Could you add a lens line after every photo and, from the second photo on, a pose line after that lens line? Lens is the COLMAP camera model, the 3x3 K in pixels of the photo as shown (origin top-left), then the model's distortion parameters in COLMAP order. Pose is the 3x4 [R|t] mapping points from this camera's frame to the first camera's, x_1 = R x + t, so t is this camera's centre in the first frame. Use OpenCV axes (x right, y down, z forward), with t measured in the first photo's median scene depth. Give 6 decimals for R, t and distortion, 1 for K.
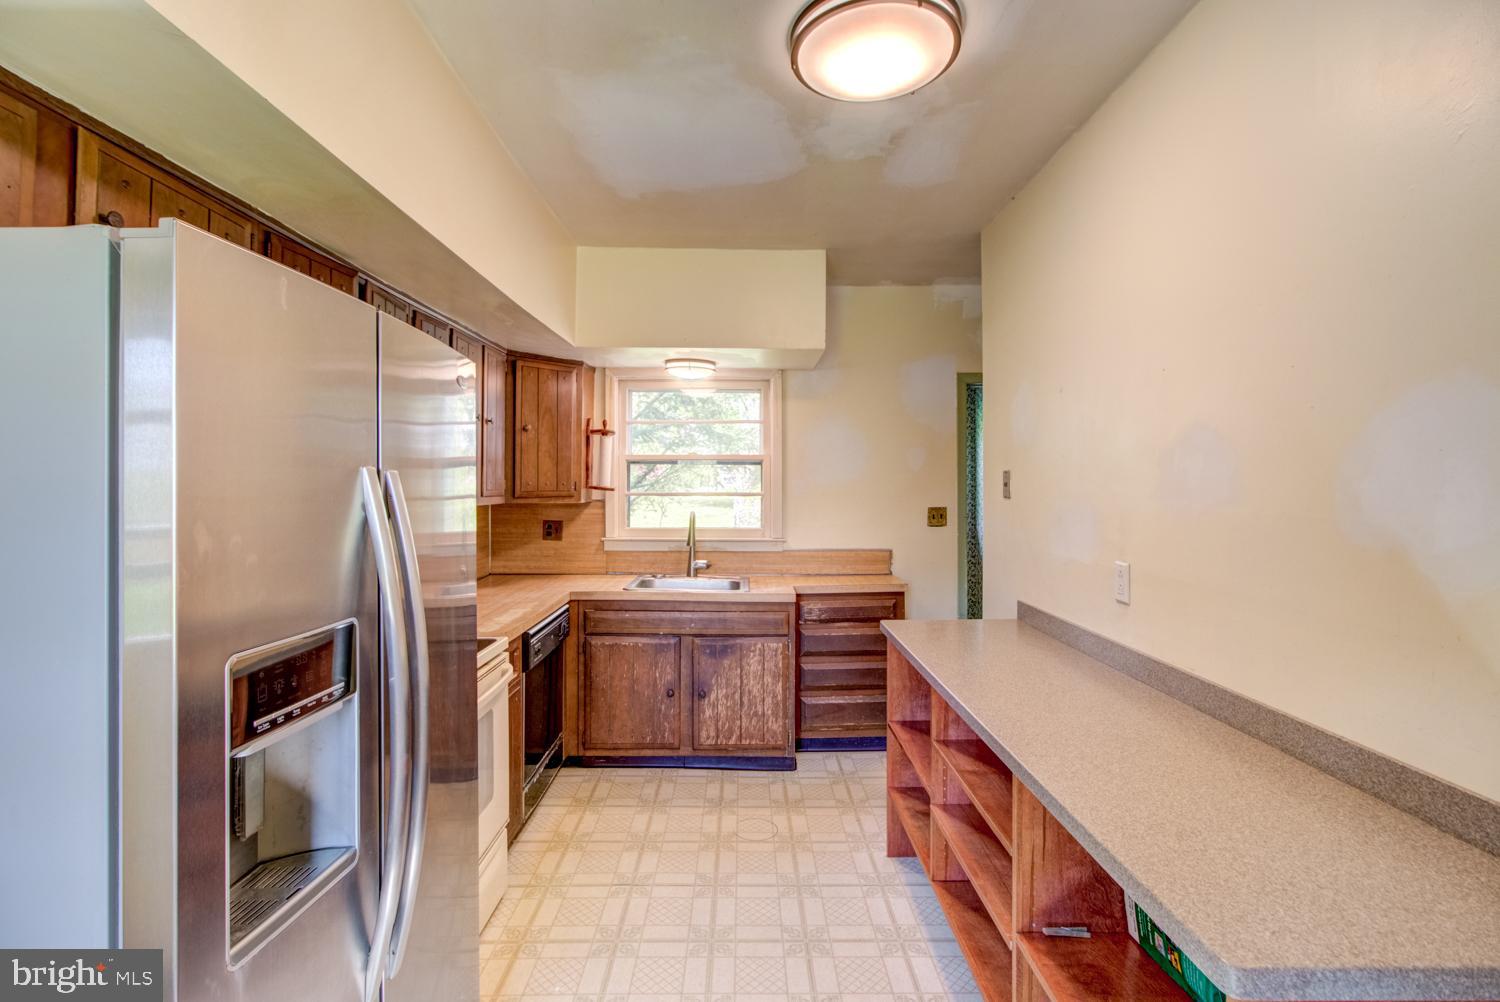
lens RADIAL K [[690.0, 0, 748.7], [0, 690.0, 484.8], [0, 0, 1]] dist [-0.023010, 0.010936]
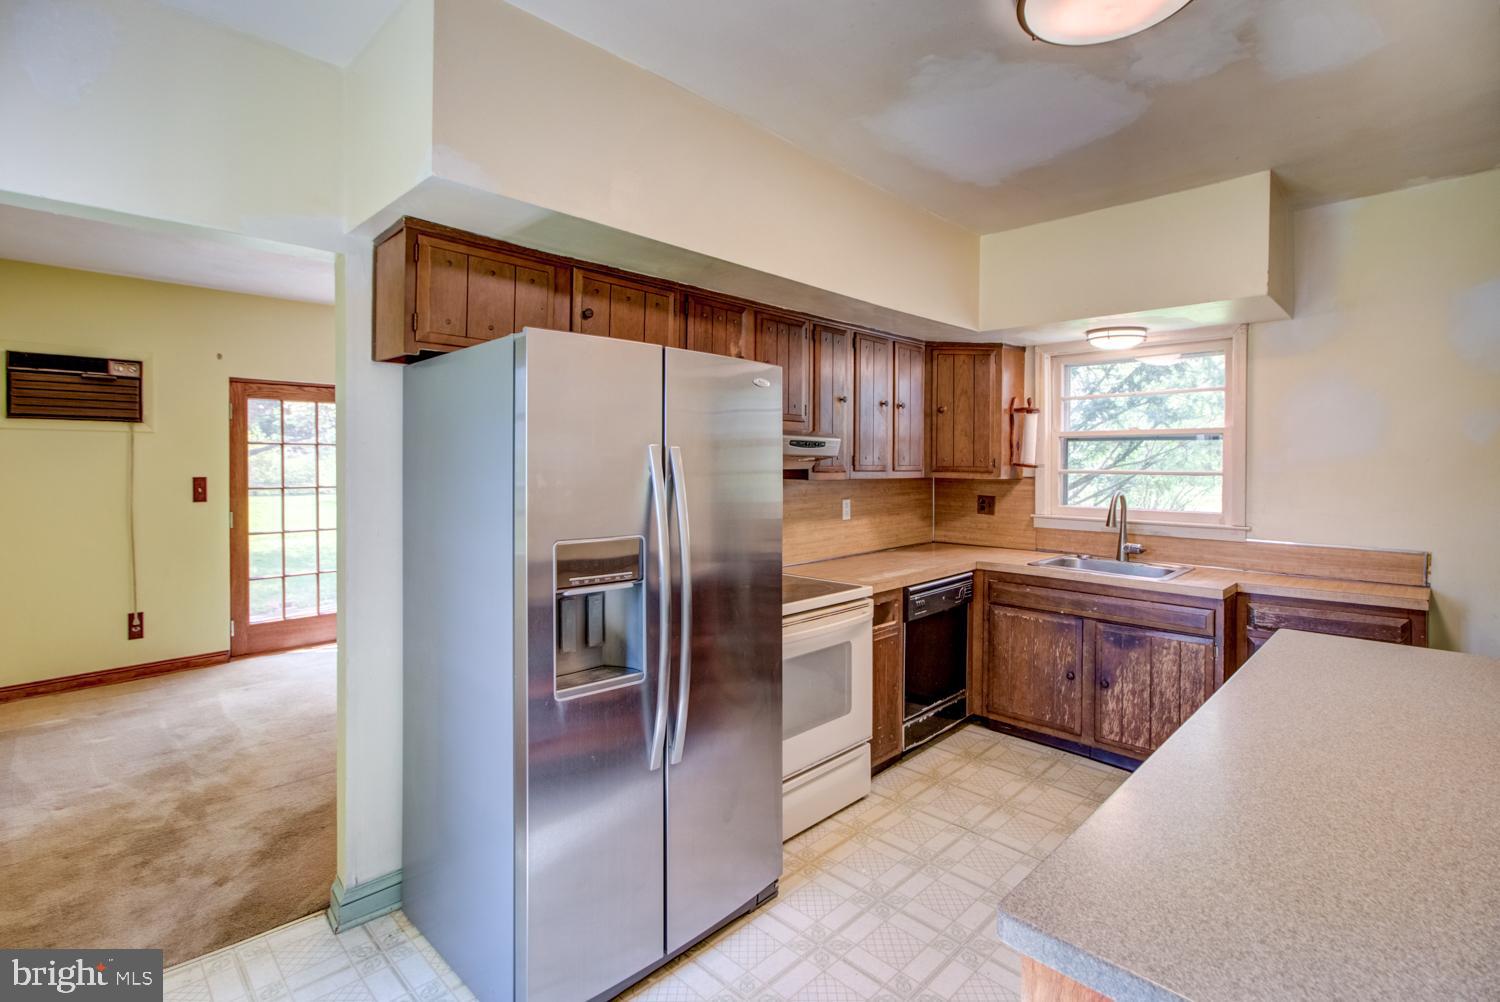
lens RADIAL K [[700.7, 0, 765.1], [0, 700.7, 471.1], [0, 0, 1]] dist [-0.012151, 0.000086]
pose [[0.711863, 0.010606, -0.702238, 0.266207], [-0.005042, 0.999937, 0.009992, 0.006048], [0.702300, -0.003572, 0.711872, -0.004138]]
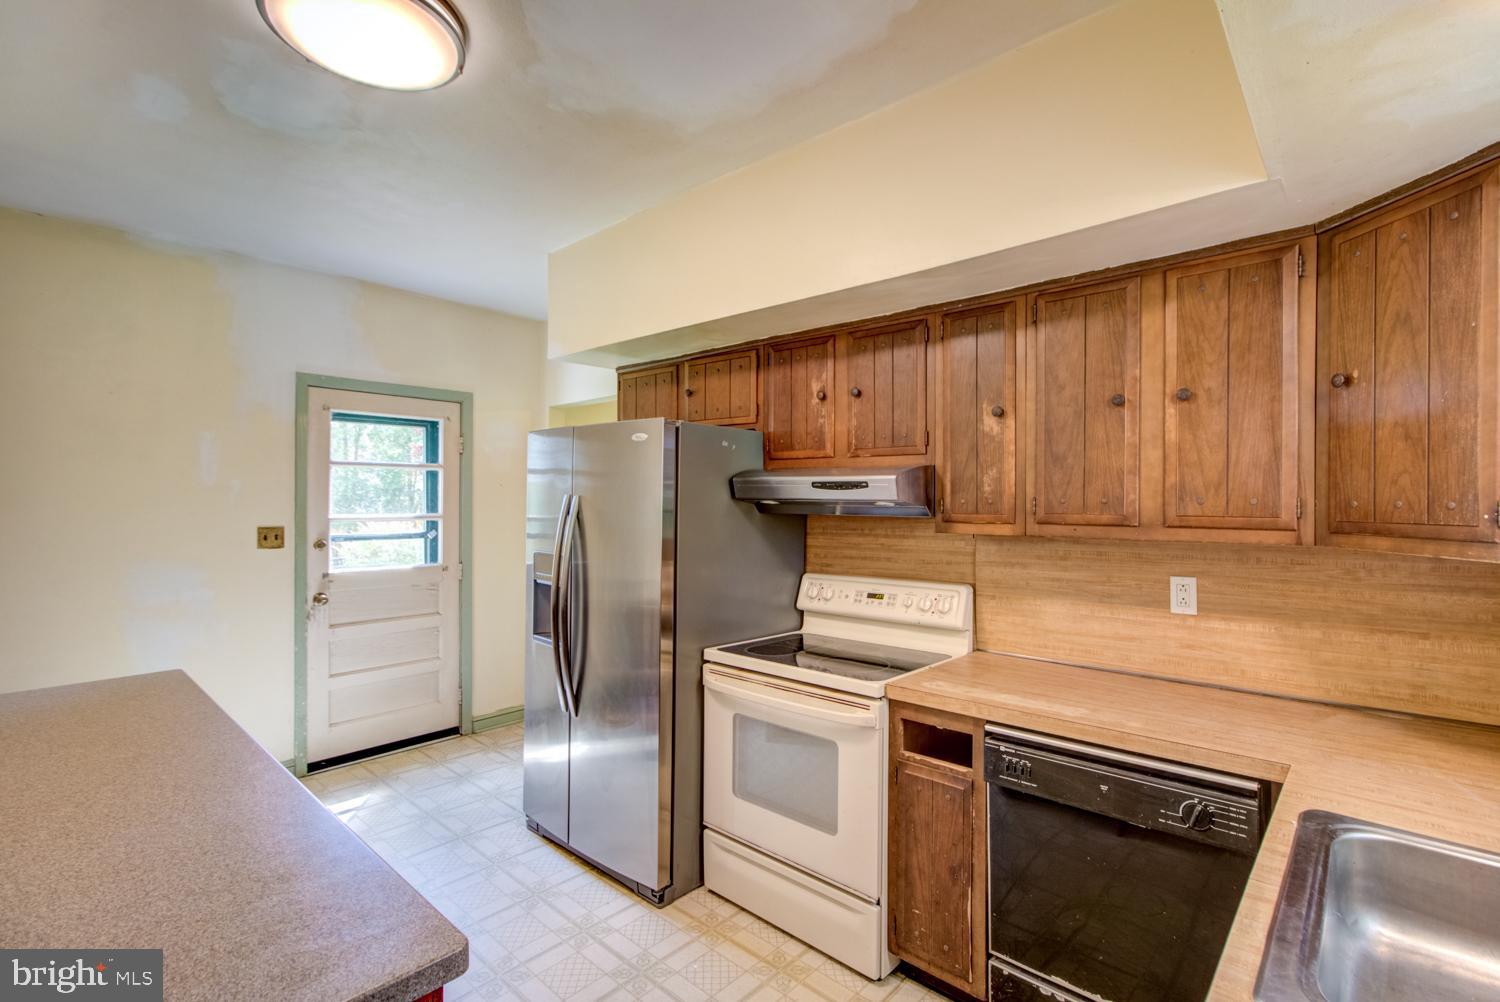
lens RADIAL K [[689.0, 0, 742.5], [0, 689.0, 500.0], [0, 0, 1]] dist [-0.019420, 0.009219]
pose [[-0.685071, -0.004338, -0.728463, 0.266428], [-0.006364, 0.999980, 0.000030, -0.002469], [0.728448, 0.004657, -0.685085, 1.039219]]
